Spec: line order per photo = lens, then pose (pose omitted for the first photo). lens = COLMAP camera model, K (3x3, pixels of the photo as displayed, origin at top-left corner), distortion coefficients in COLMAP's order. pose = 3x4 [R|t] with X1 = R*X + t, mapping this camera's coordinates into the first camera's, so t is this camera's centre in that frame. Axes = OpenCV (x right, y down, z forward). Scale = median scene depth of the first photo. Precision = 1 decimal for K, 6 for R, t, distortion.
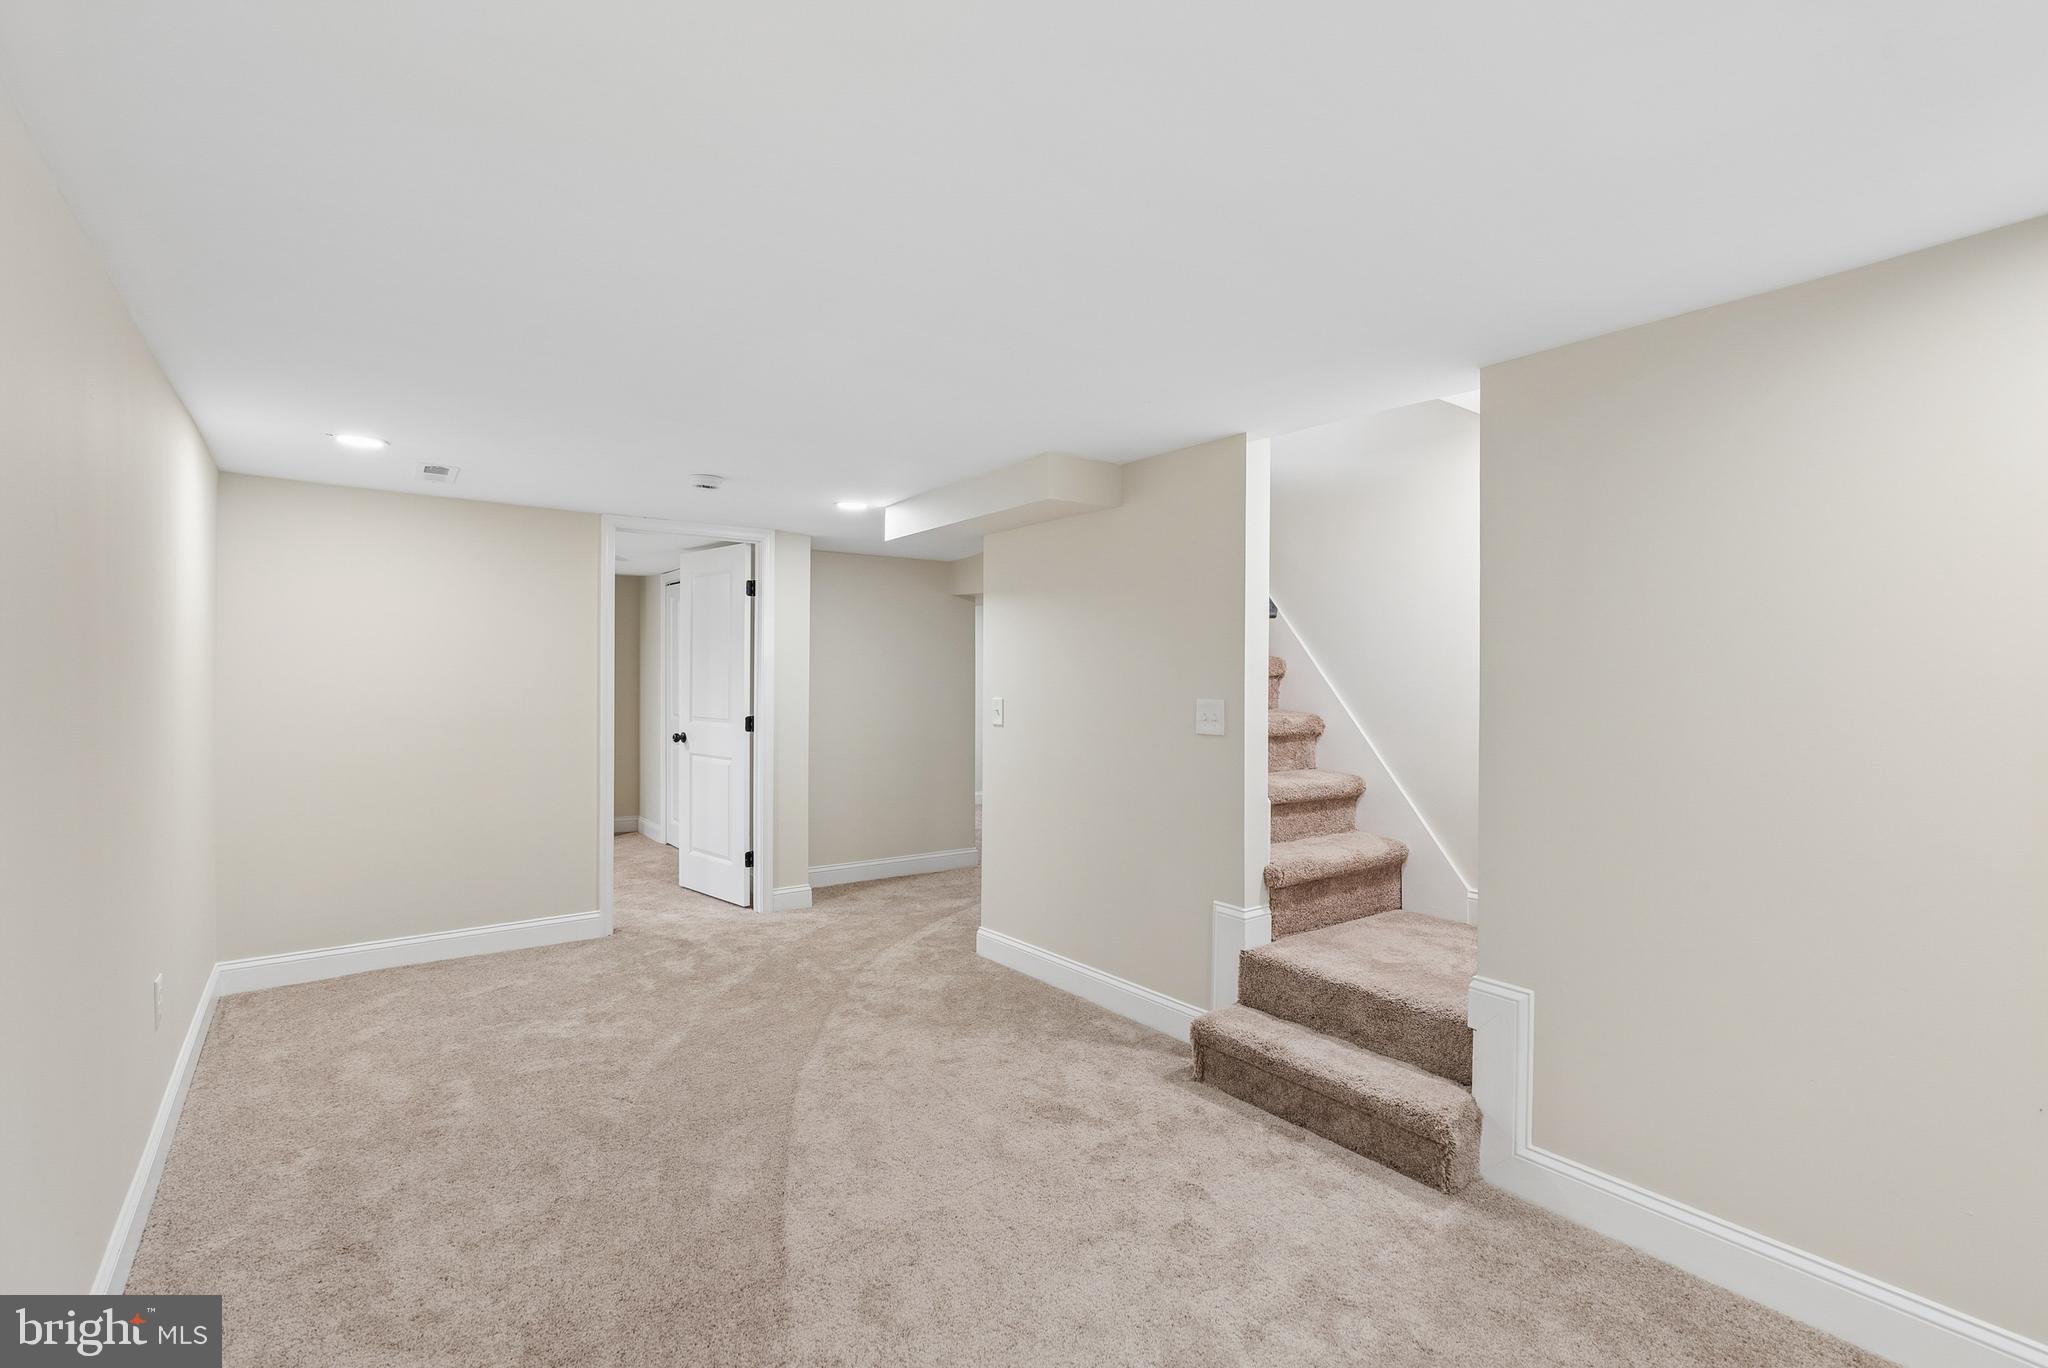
lens RADIAL K [[929.9, 0, 1018.4], [0, 929.9, 685.1], [0, 0, 1]] dist [-0.010810, 0.002707]
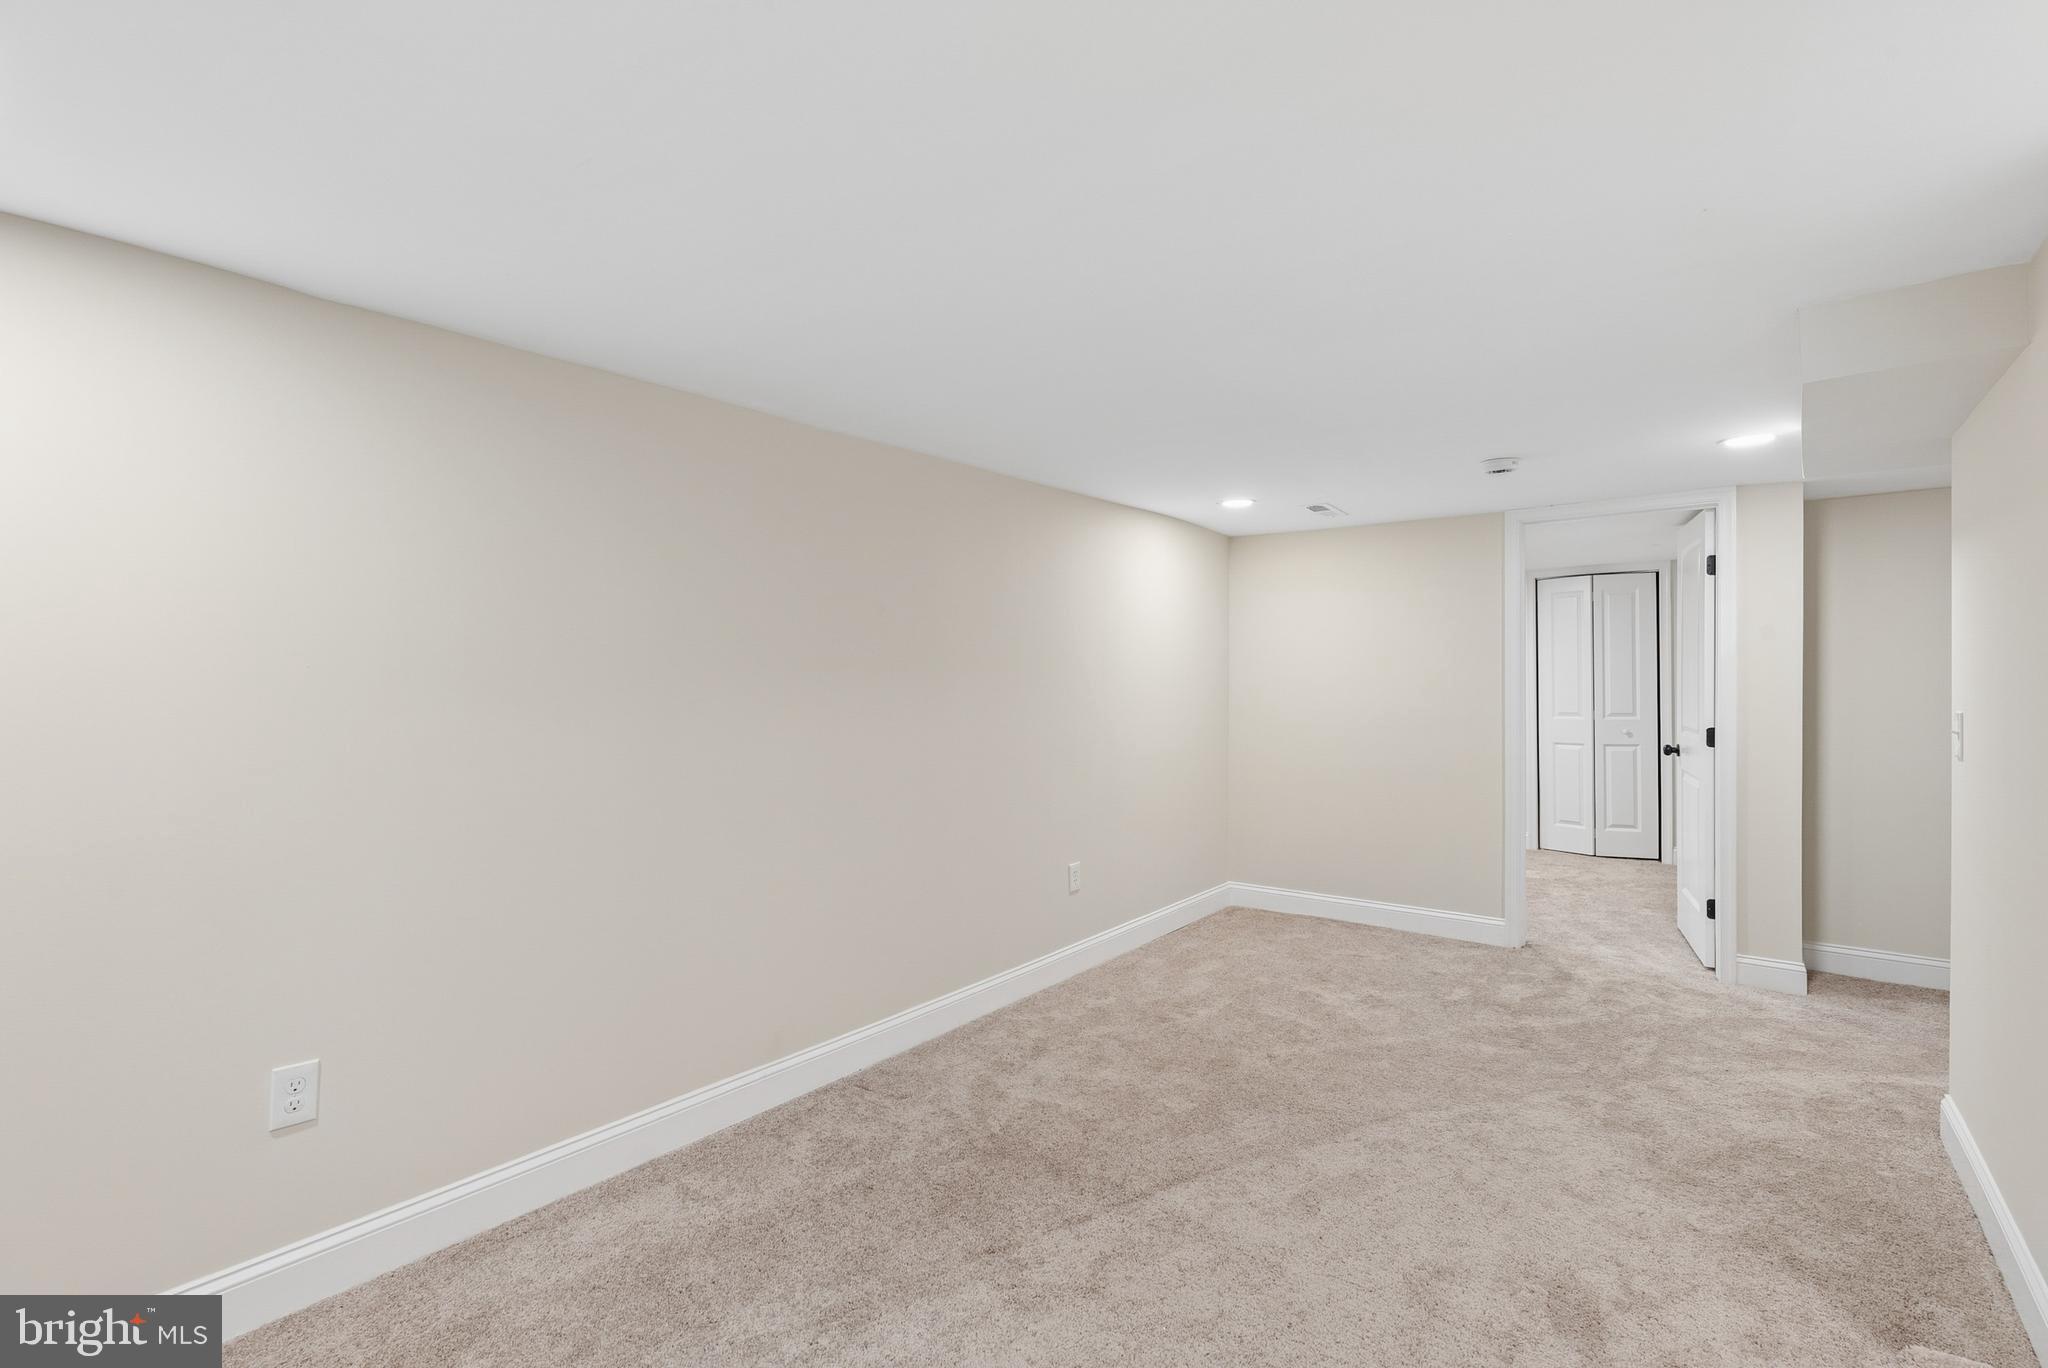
lens RADIAL K [[929.9, 0, 1013.6], [0, 929.9, 677.6], [0, 0, 1]] dist [-0.010810, 0.002707]
pose [[0.255711, -0.007103, -0.966727, 0.429088], [-0.001341, 0.999969, -0.007702, -0.002453], [0.966752, 0.003266, 0.255694, 0.302512]]
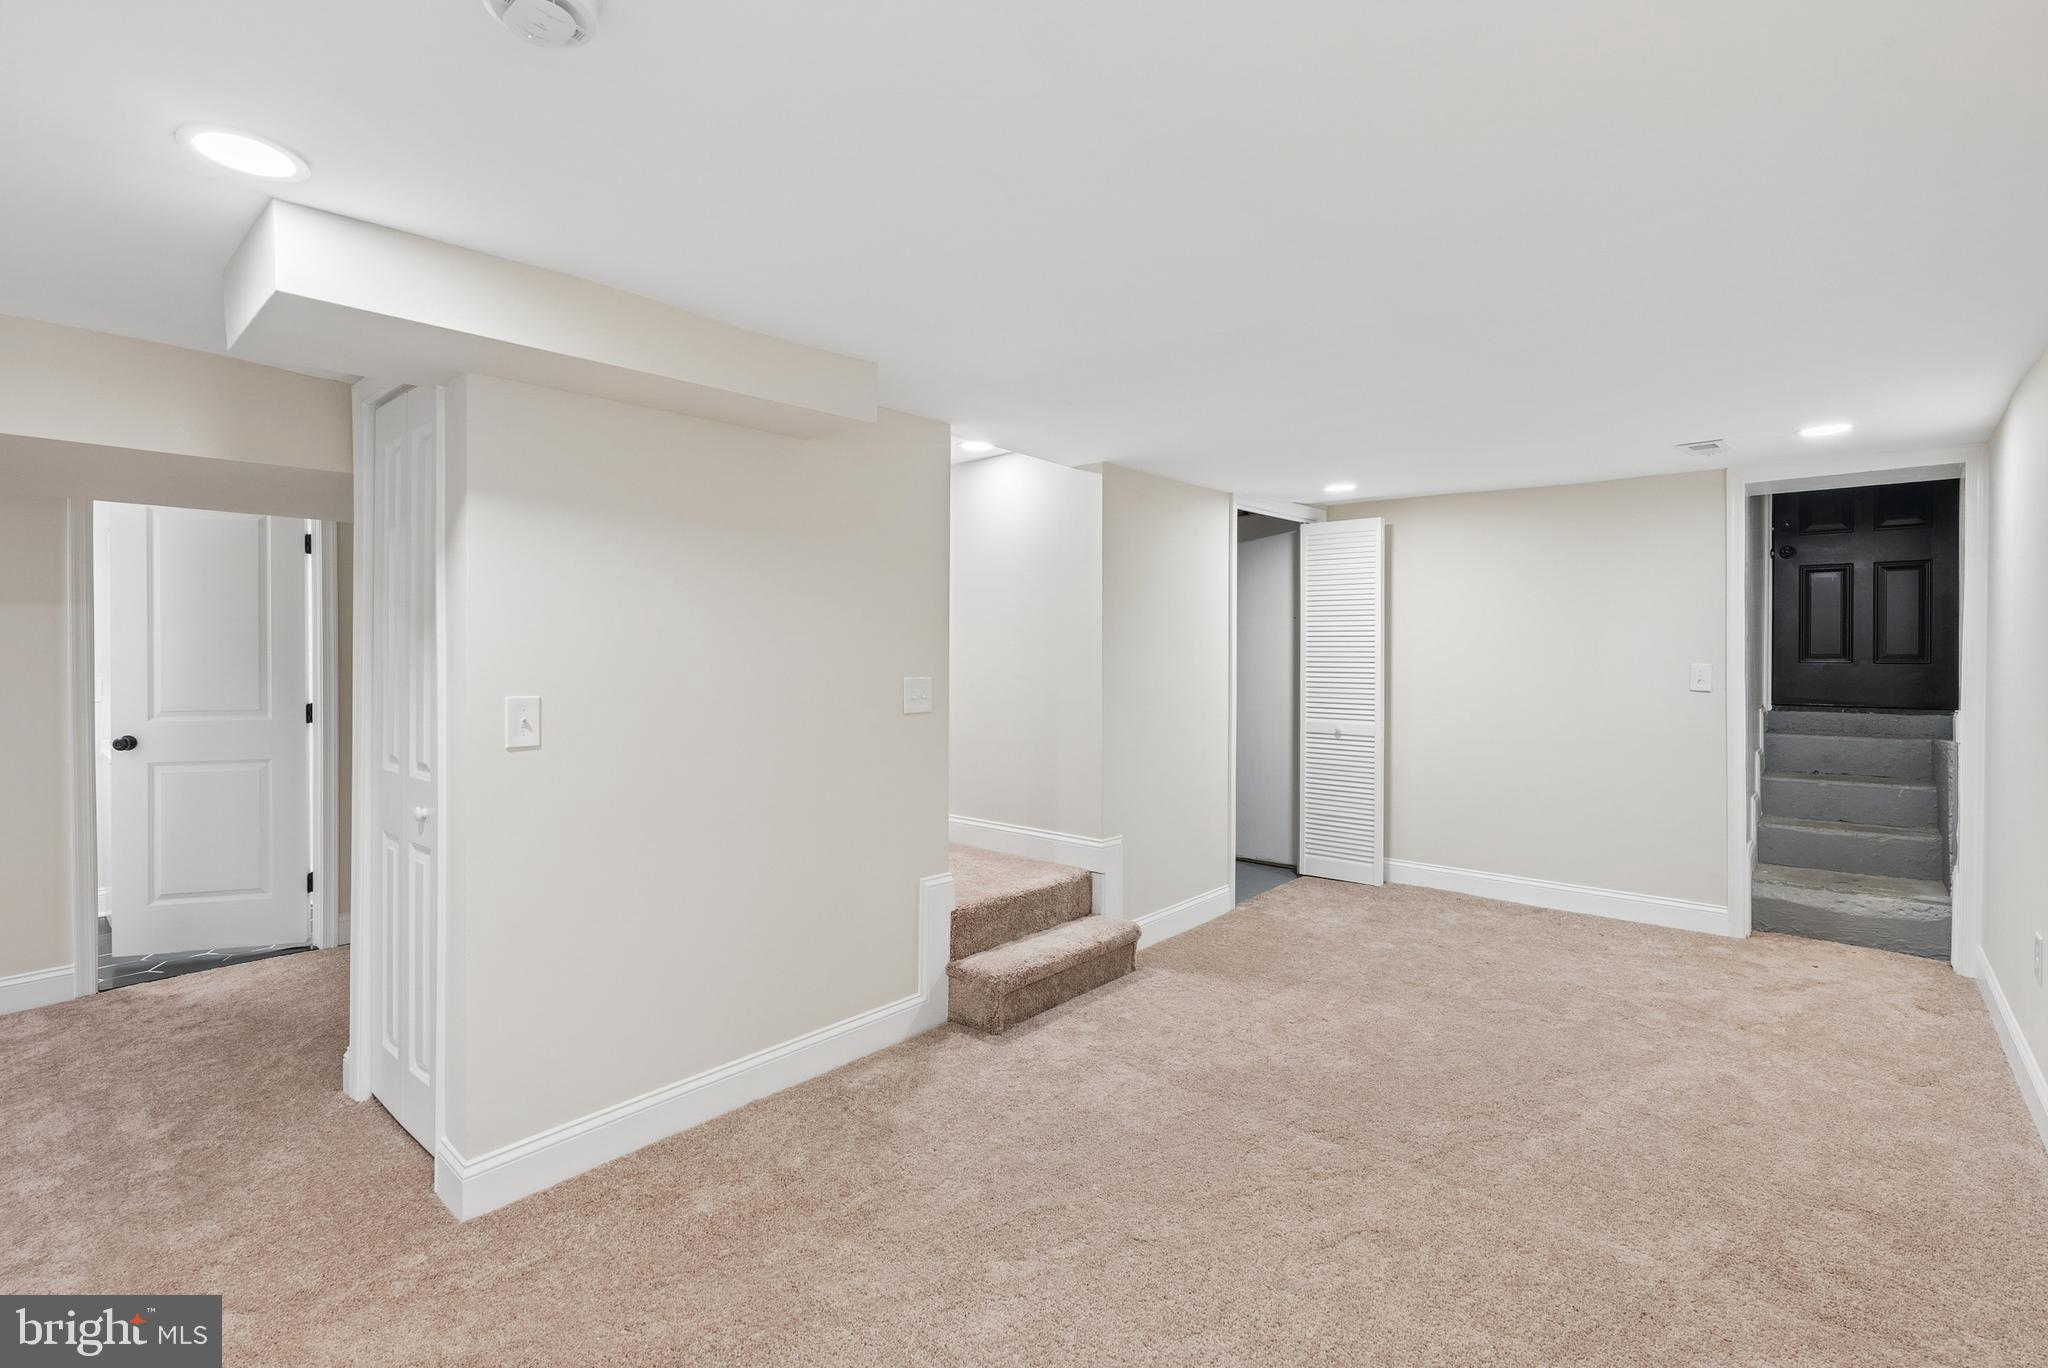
lens RADIAL K [[929.9, 0, 1022.0], [0, 929.9, 664.1], [0, 0, 1]] dist [-0.010810, 0.002707]
pose [[-0.199902, -0.012974, 0.979730, -0.666764], [0.011851, 0.999807, 0.015658, -0.010963], [-0.979744, 0.014741, -0.199709, 0.926412]]
